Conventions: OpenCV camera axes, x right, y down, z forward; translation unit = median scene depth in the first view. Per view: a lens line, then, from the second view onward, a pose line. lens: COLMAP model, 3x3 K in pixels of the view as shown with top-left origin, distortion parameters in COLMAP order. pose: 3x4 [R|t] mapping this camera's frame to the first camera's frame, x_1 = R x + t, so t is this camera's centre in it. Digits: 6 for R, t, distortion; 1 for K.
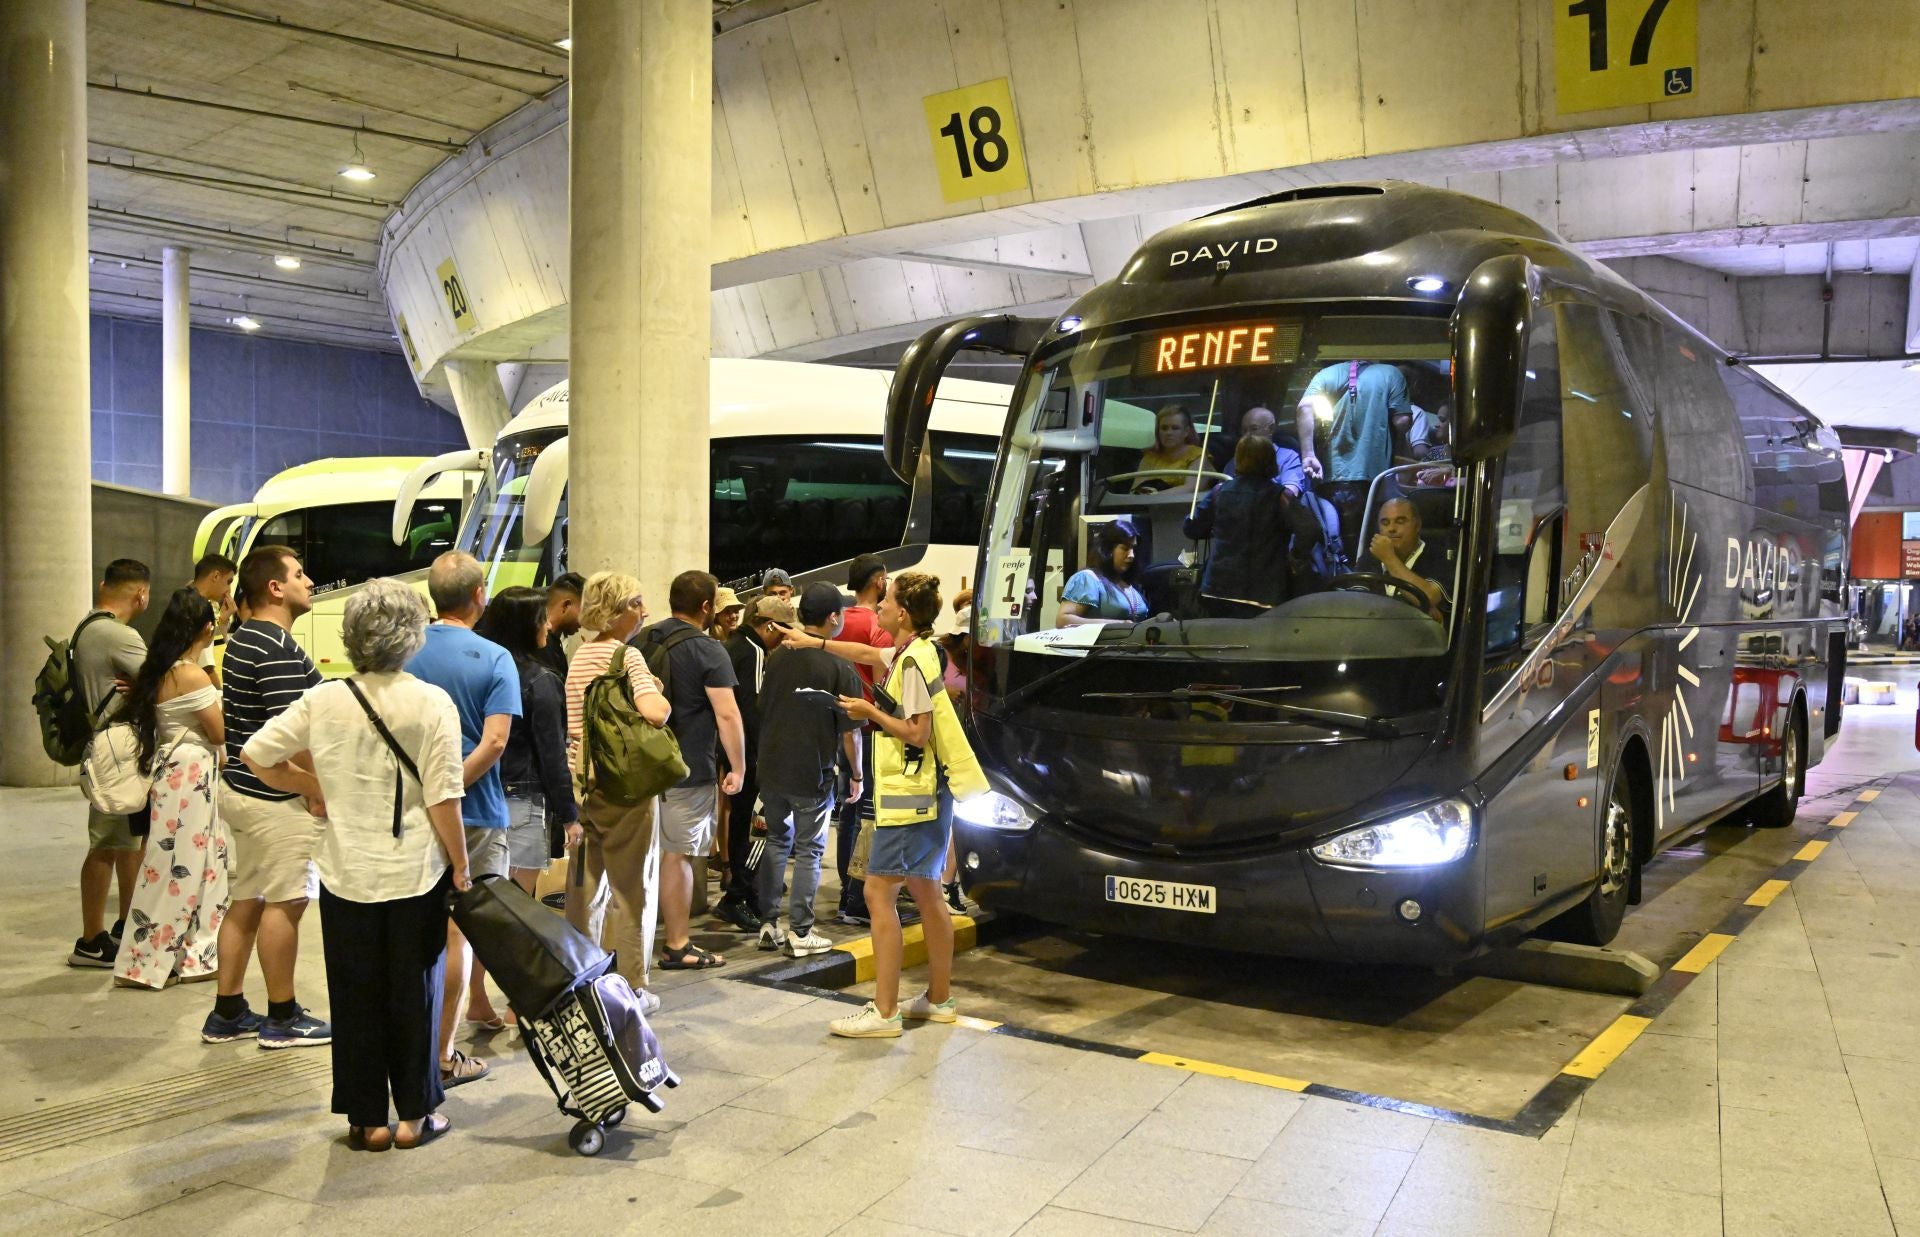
lens RADIAL K [[1619.2, 0, 959.8], [0, 1619.2, 678.6], [0, 0, 1]] dist [-0.006543, -0.003503]
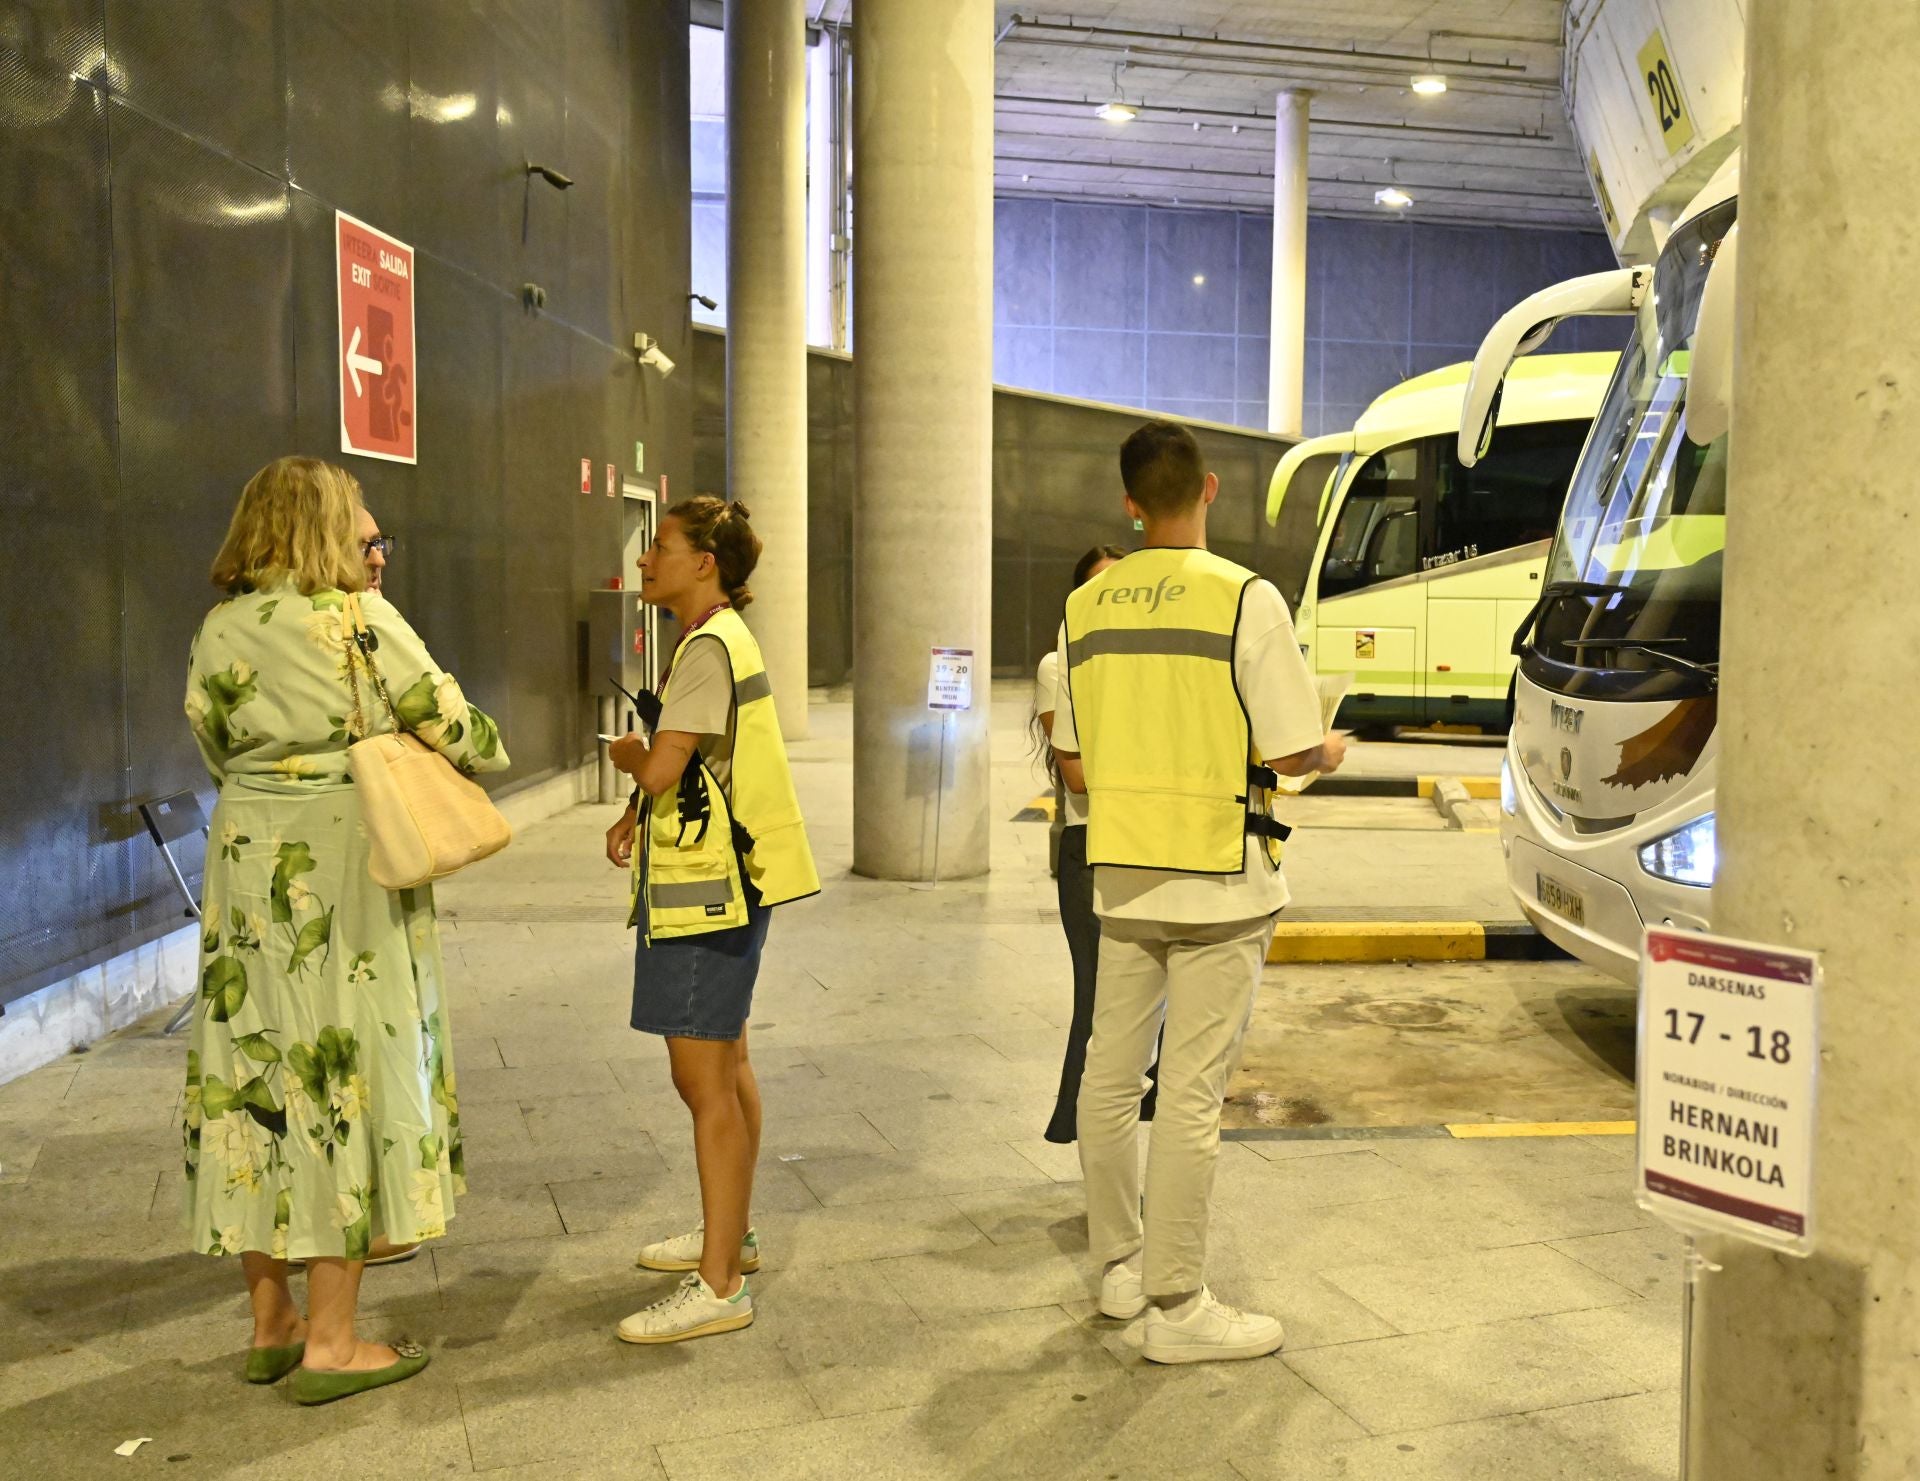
lens RADIAL K [[2350.0, 0, 960.0], [0, 2350.0, 740.5], [0, 0, 1]] dist [0.025544, 0.020611]
pose [[0.830053, 0.041525, -0.556137, -0.062708], [-0.029975, 0.999104, 0.029862, -0.013547], [0.556879, -0.008117, 0.830554, 0.292518]]
